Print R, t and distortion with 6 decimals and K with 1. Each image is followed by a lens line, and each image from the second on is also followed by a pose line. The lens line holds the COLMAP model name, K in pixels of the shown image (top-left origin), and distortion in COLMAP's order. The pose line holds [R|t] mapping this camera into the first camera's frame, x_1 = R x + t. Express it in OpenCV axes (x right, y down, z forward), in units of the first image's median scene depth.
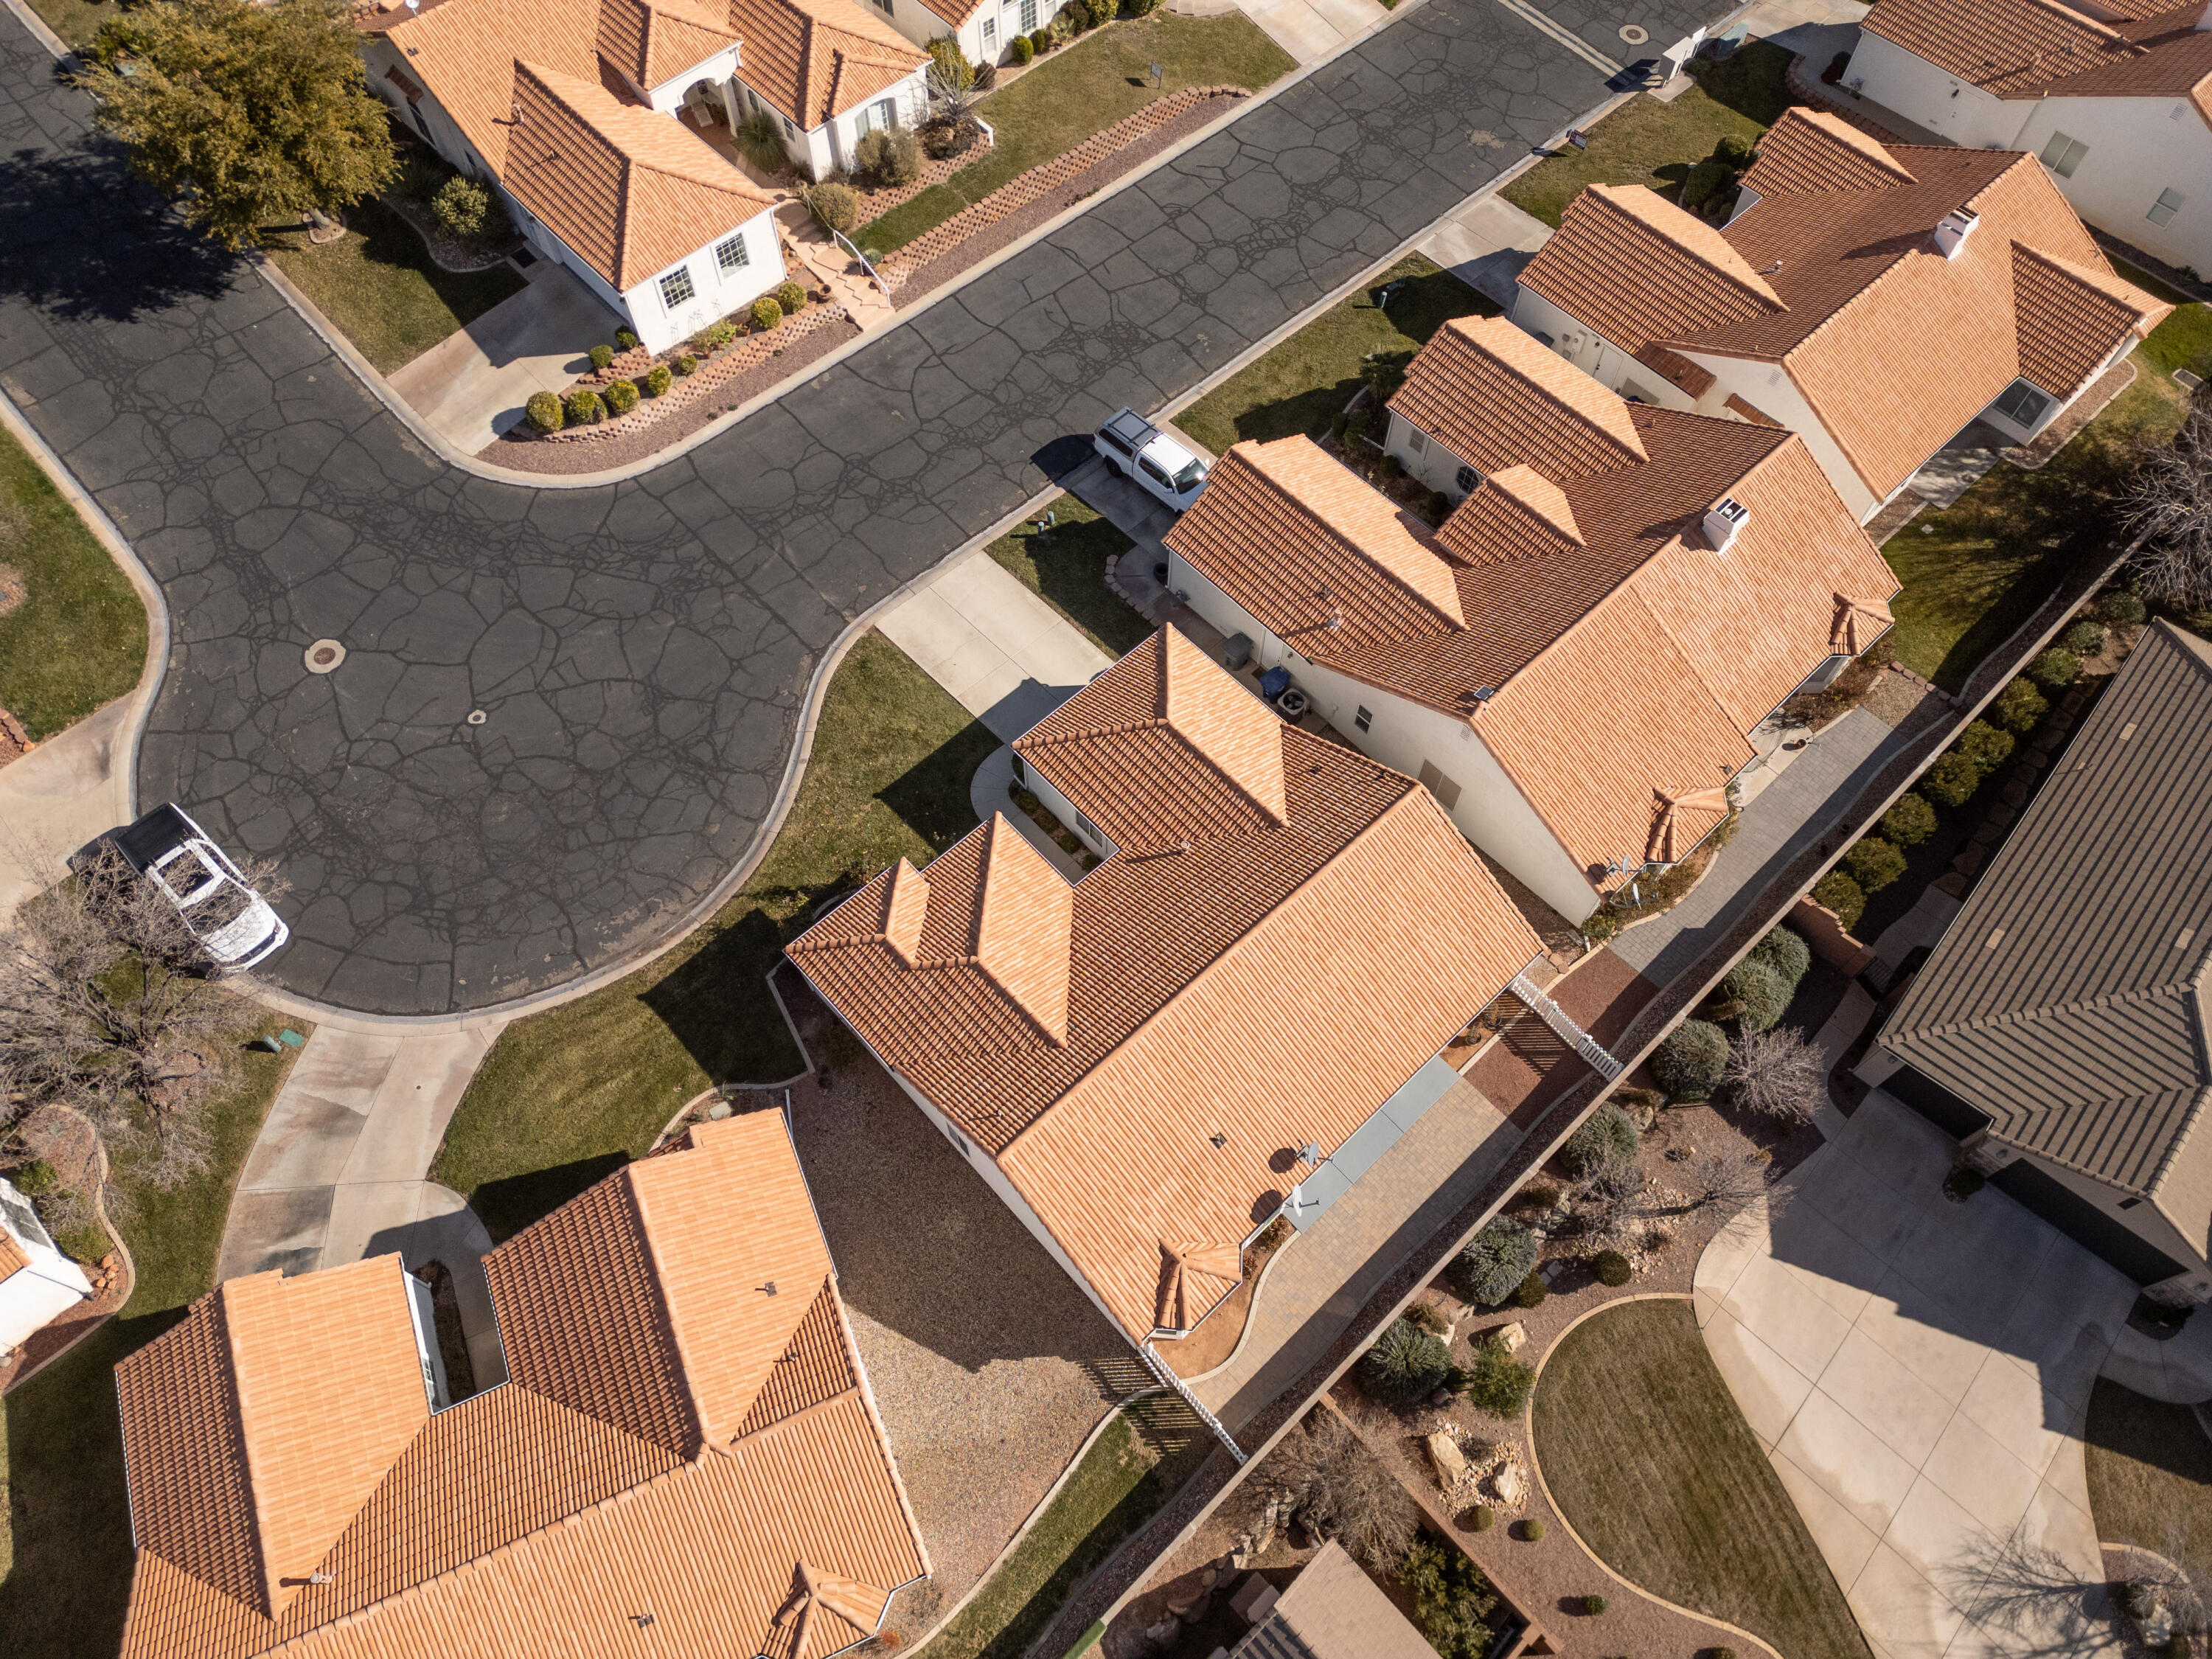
lens RADIAL K [[1541.1, 0, 1105.7], [0, 1541.1, 826.2], [0, 0, 1]] dist [0.081370, -0.075738]
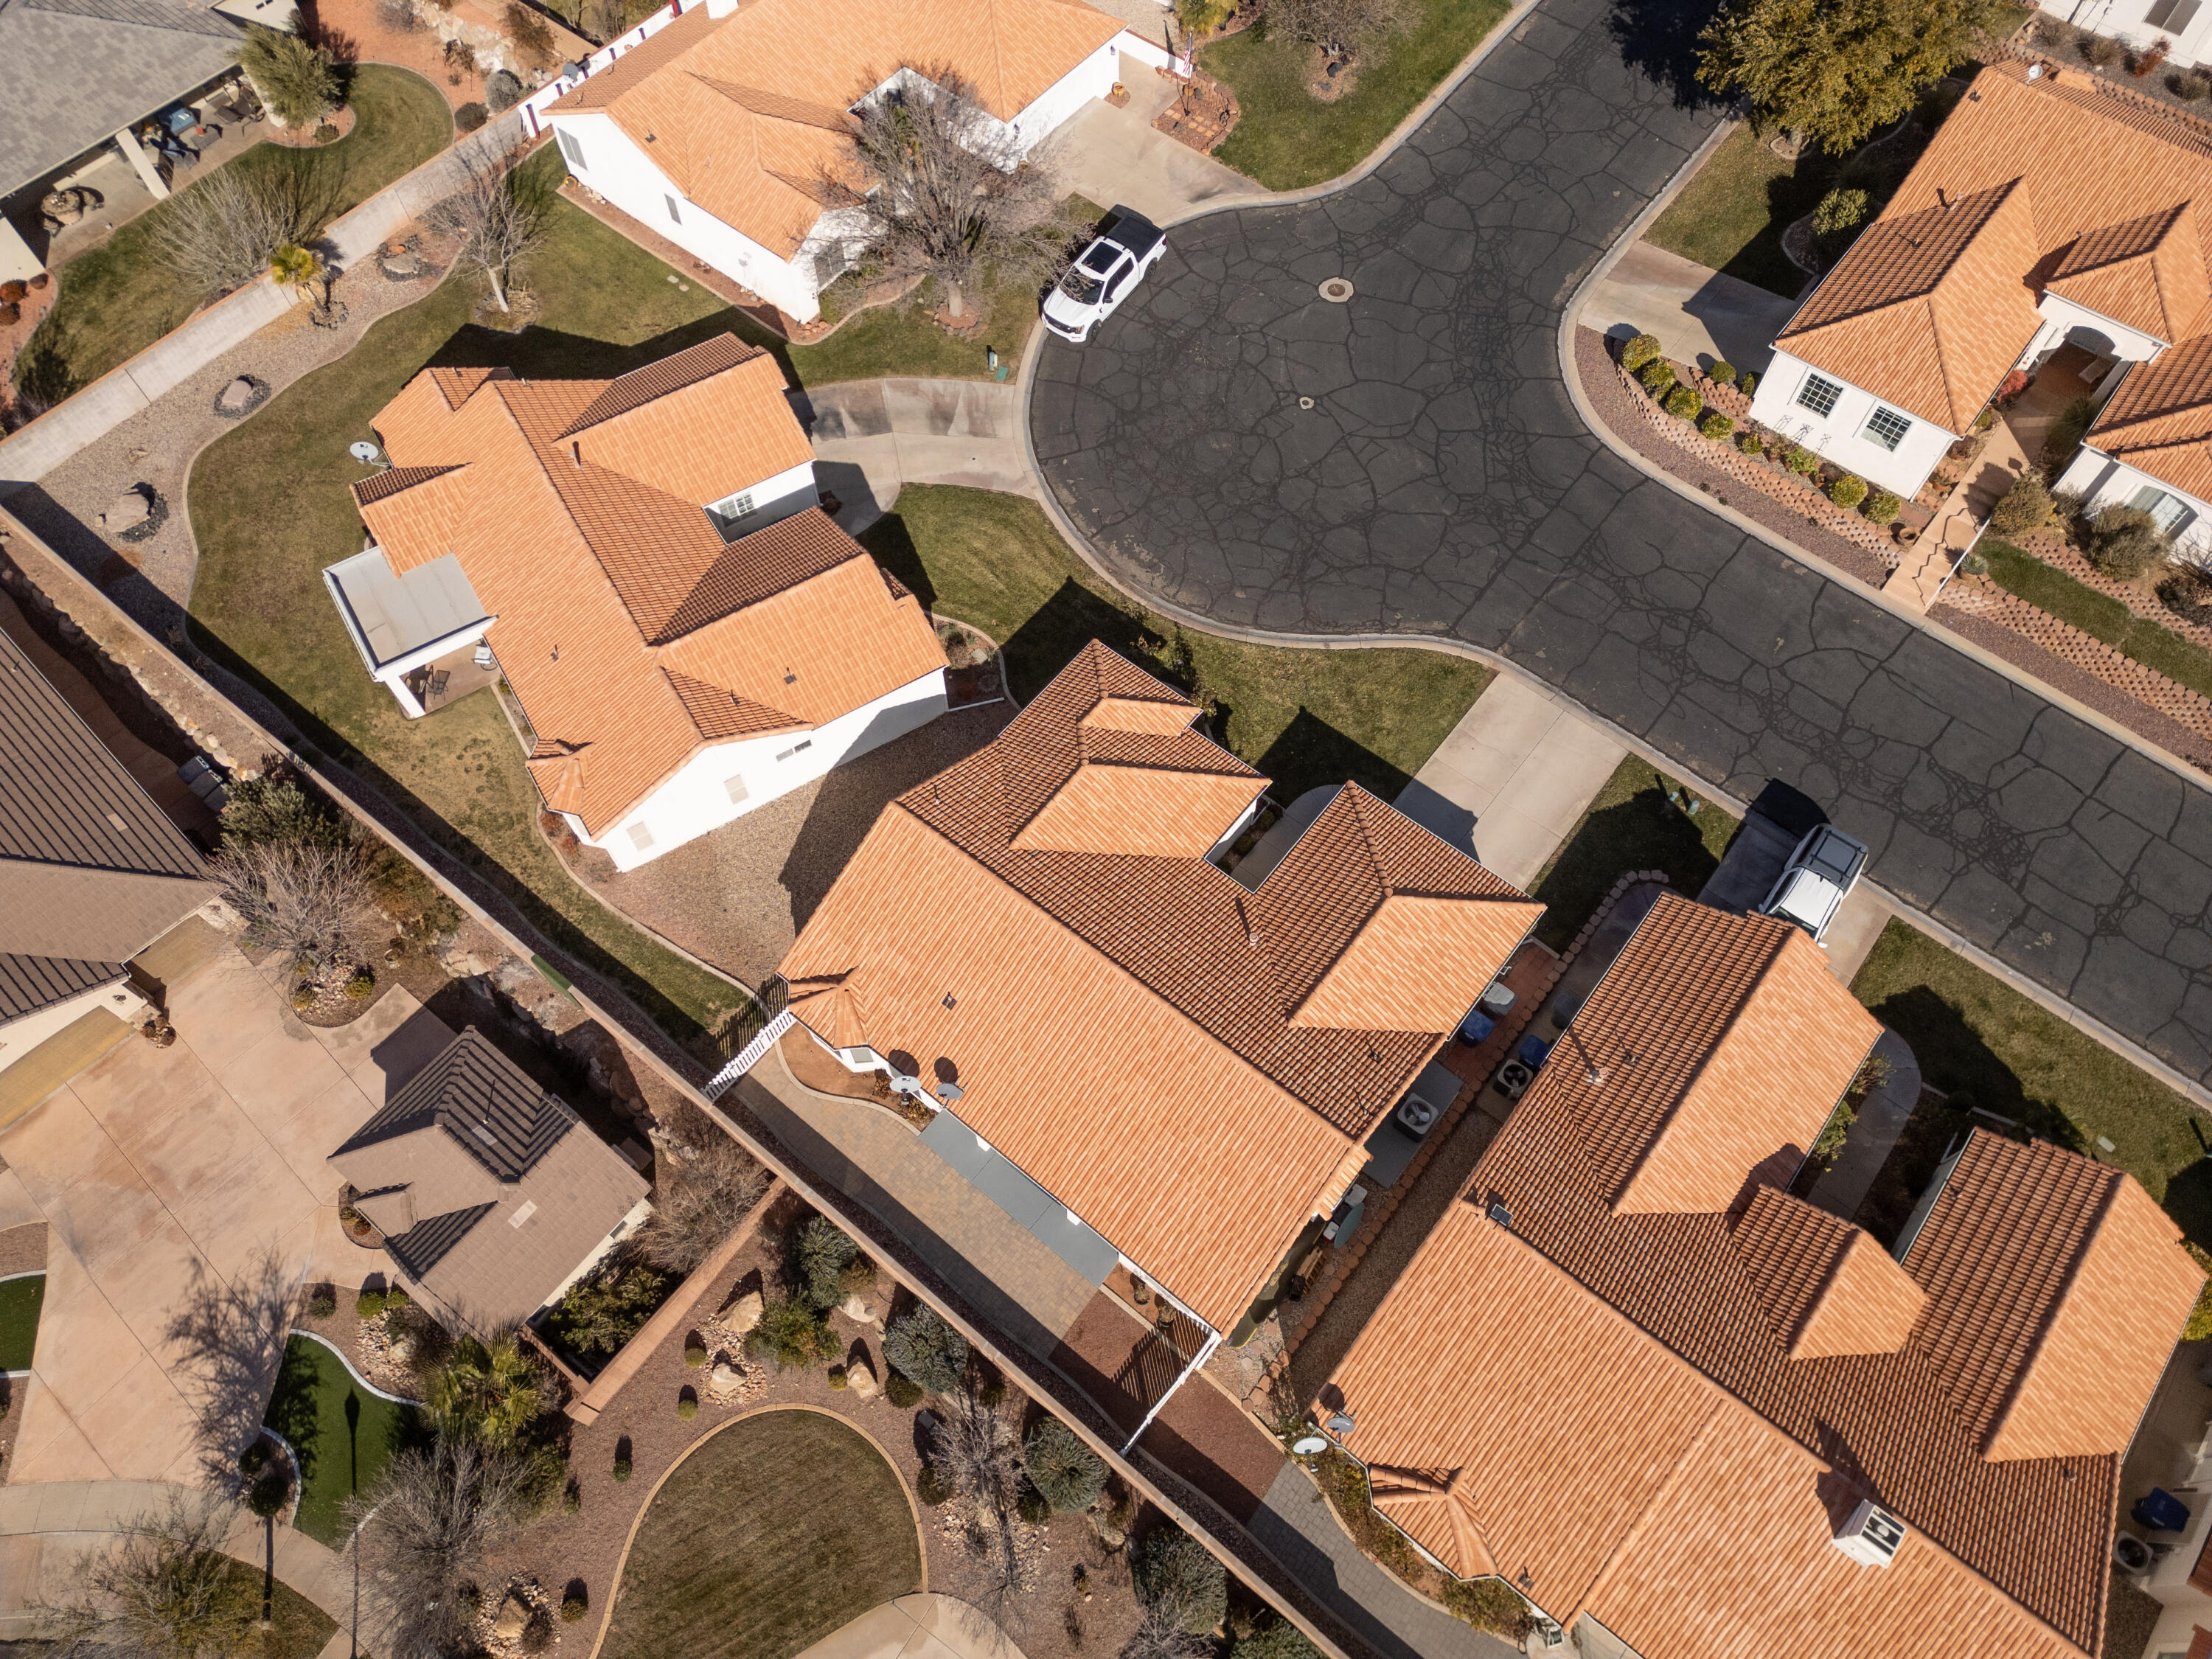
lens RADIAL K [[1541.1, 0, 1105.7], [0, 1541.1, 826.2], [0, 0, 1]] dist [0.081370, -0.075738]
pose [[0.144343, 0.868303, -0.474568, 0.386463], [-0.866512, 0.342502, 0.363110, -0.250179], [0.477830, 0.358806, 0.801834, 0.129321]]
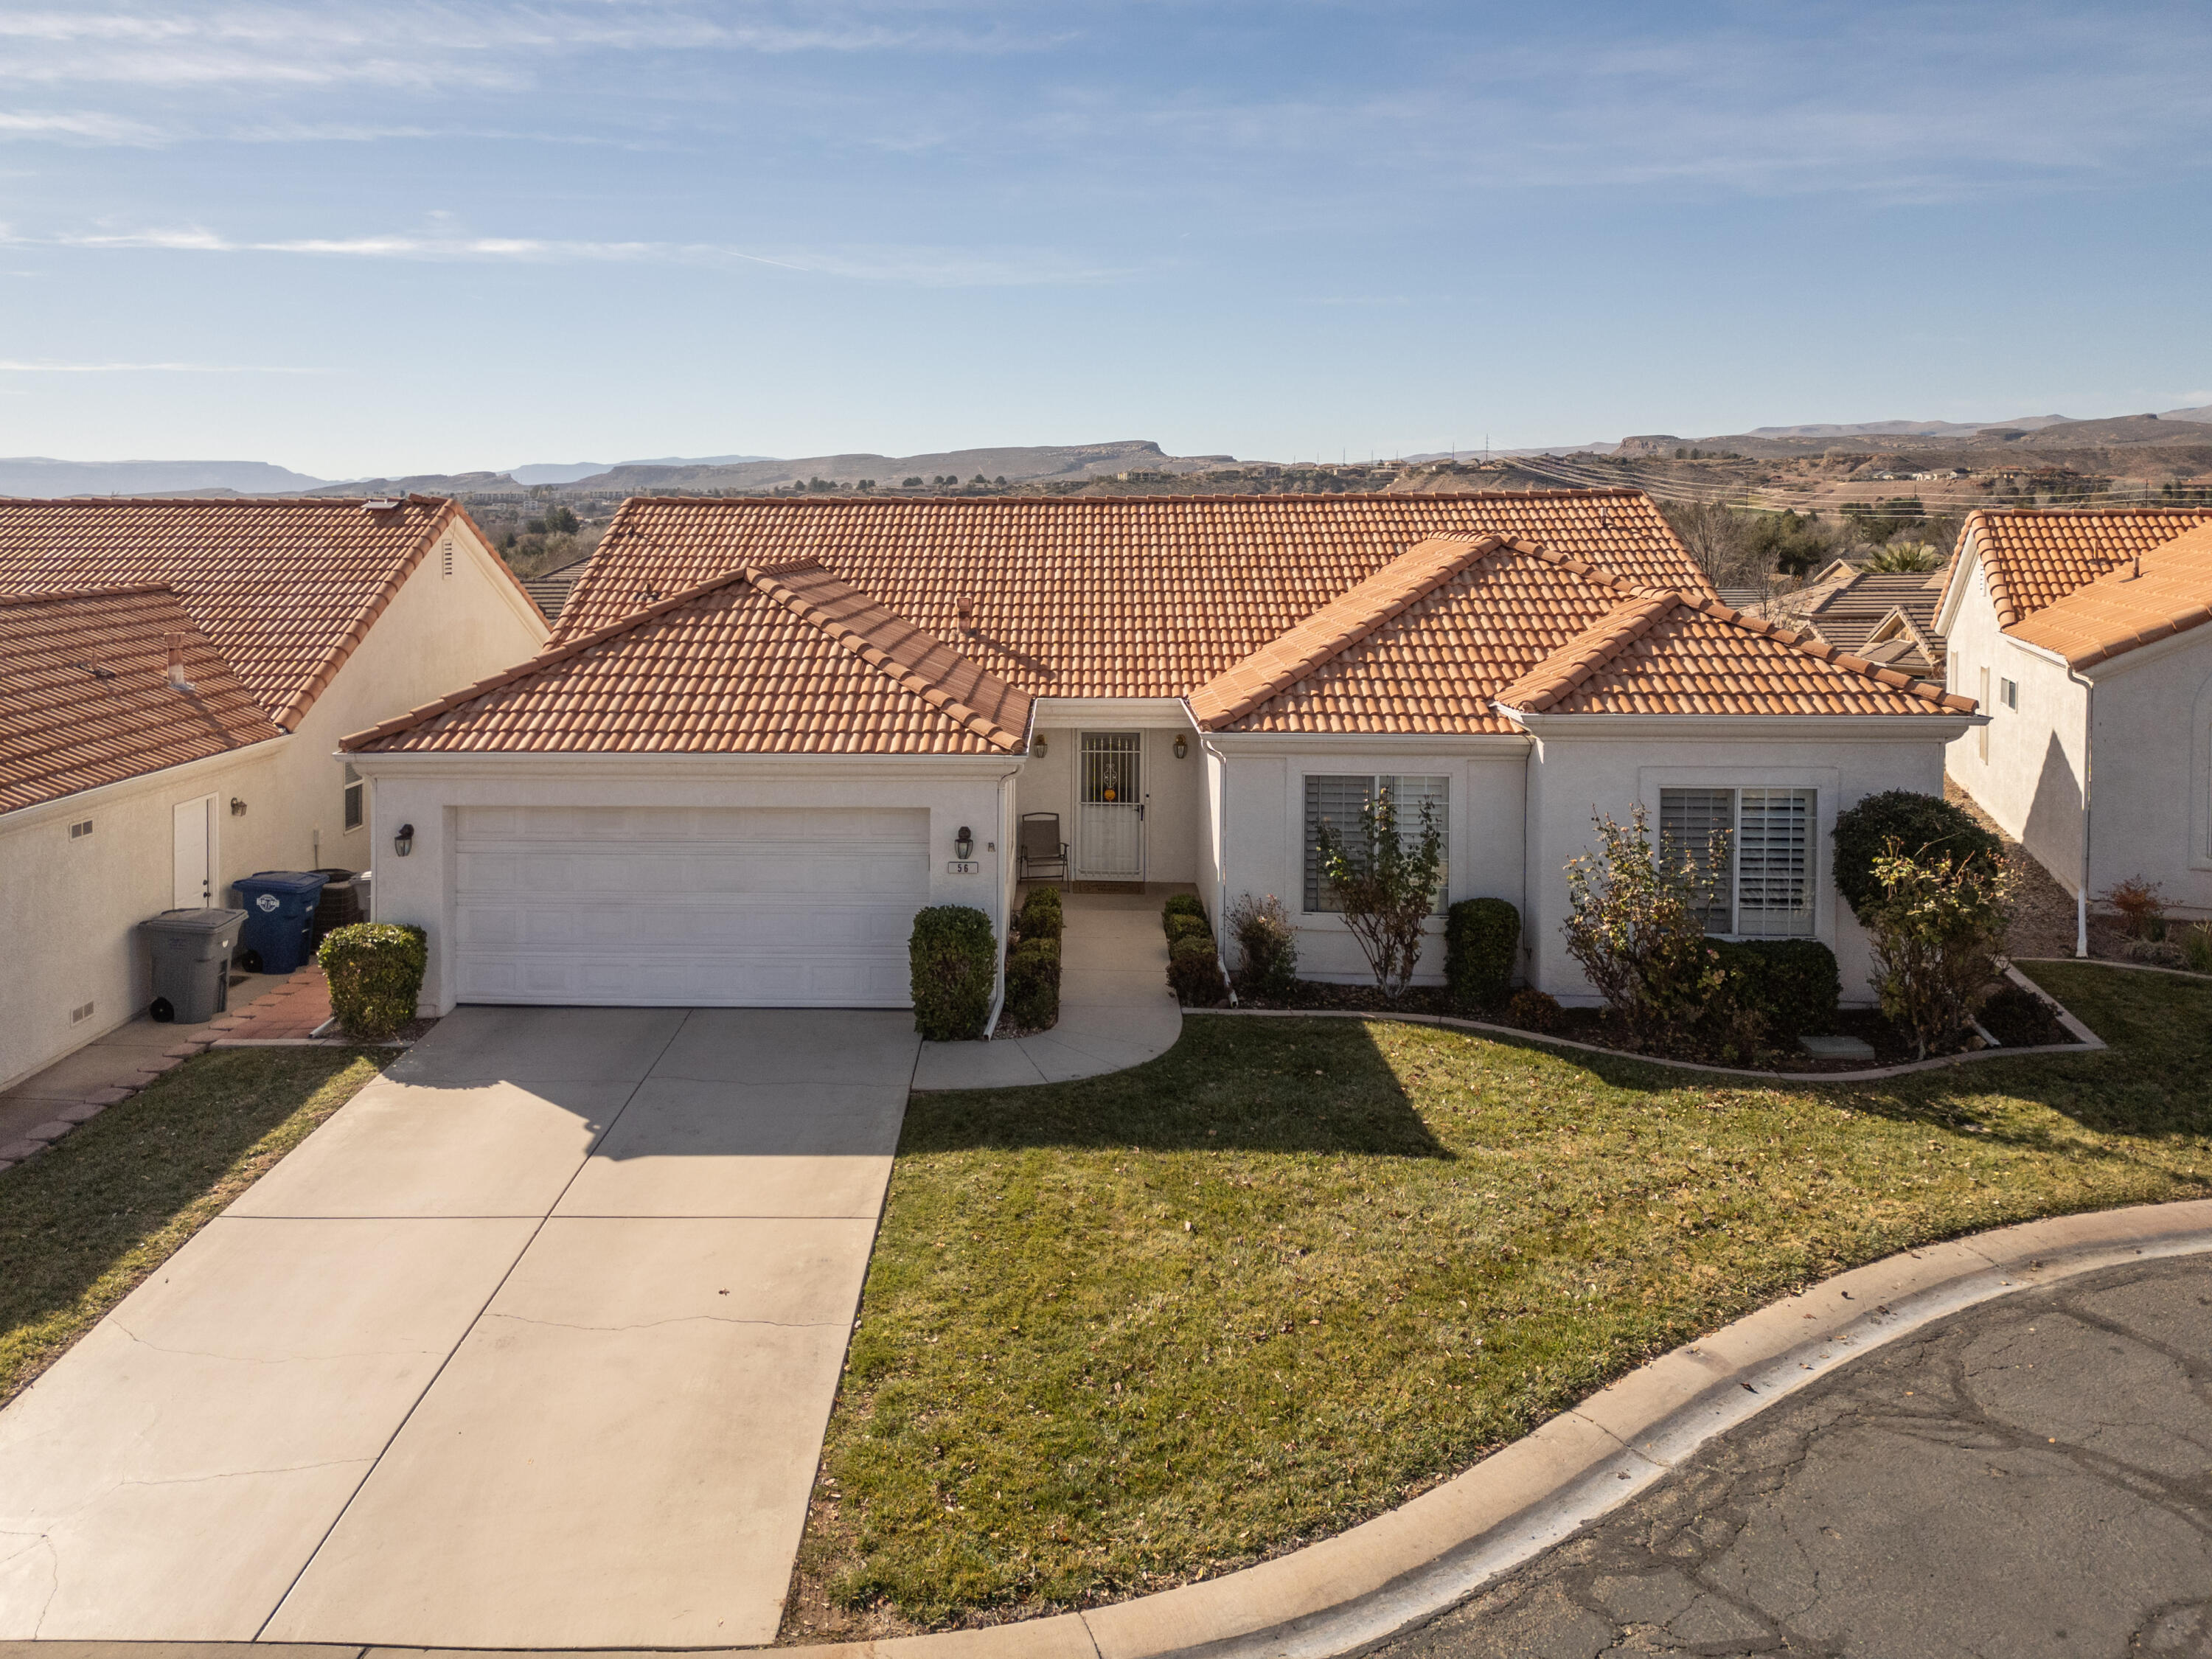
lens RADIAL K [[1614.8, 0, 961.3], [0, 1614.8, 653.2], [0, 0, 1]] dist [0.061376, -0.026782]
pose [[-0.683173, -0.059441, 0.727834, -0.273688], [0.641038, 0.428577, 0.636704, -0.261190], [-0.349779, 0.901548, -0.254688, 1.002191]]
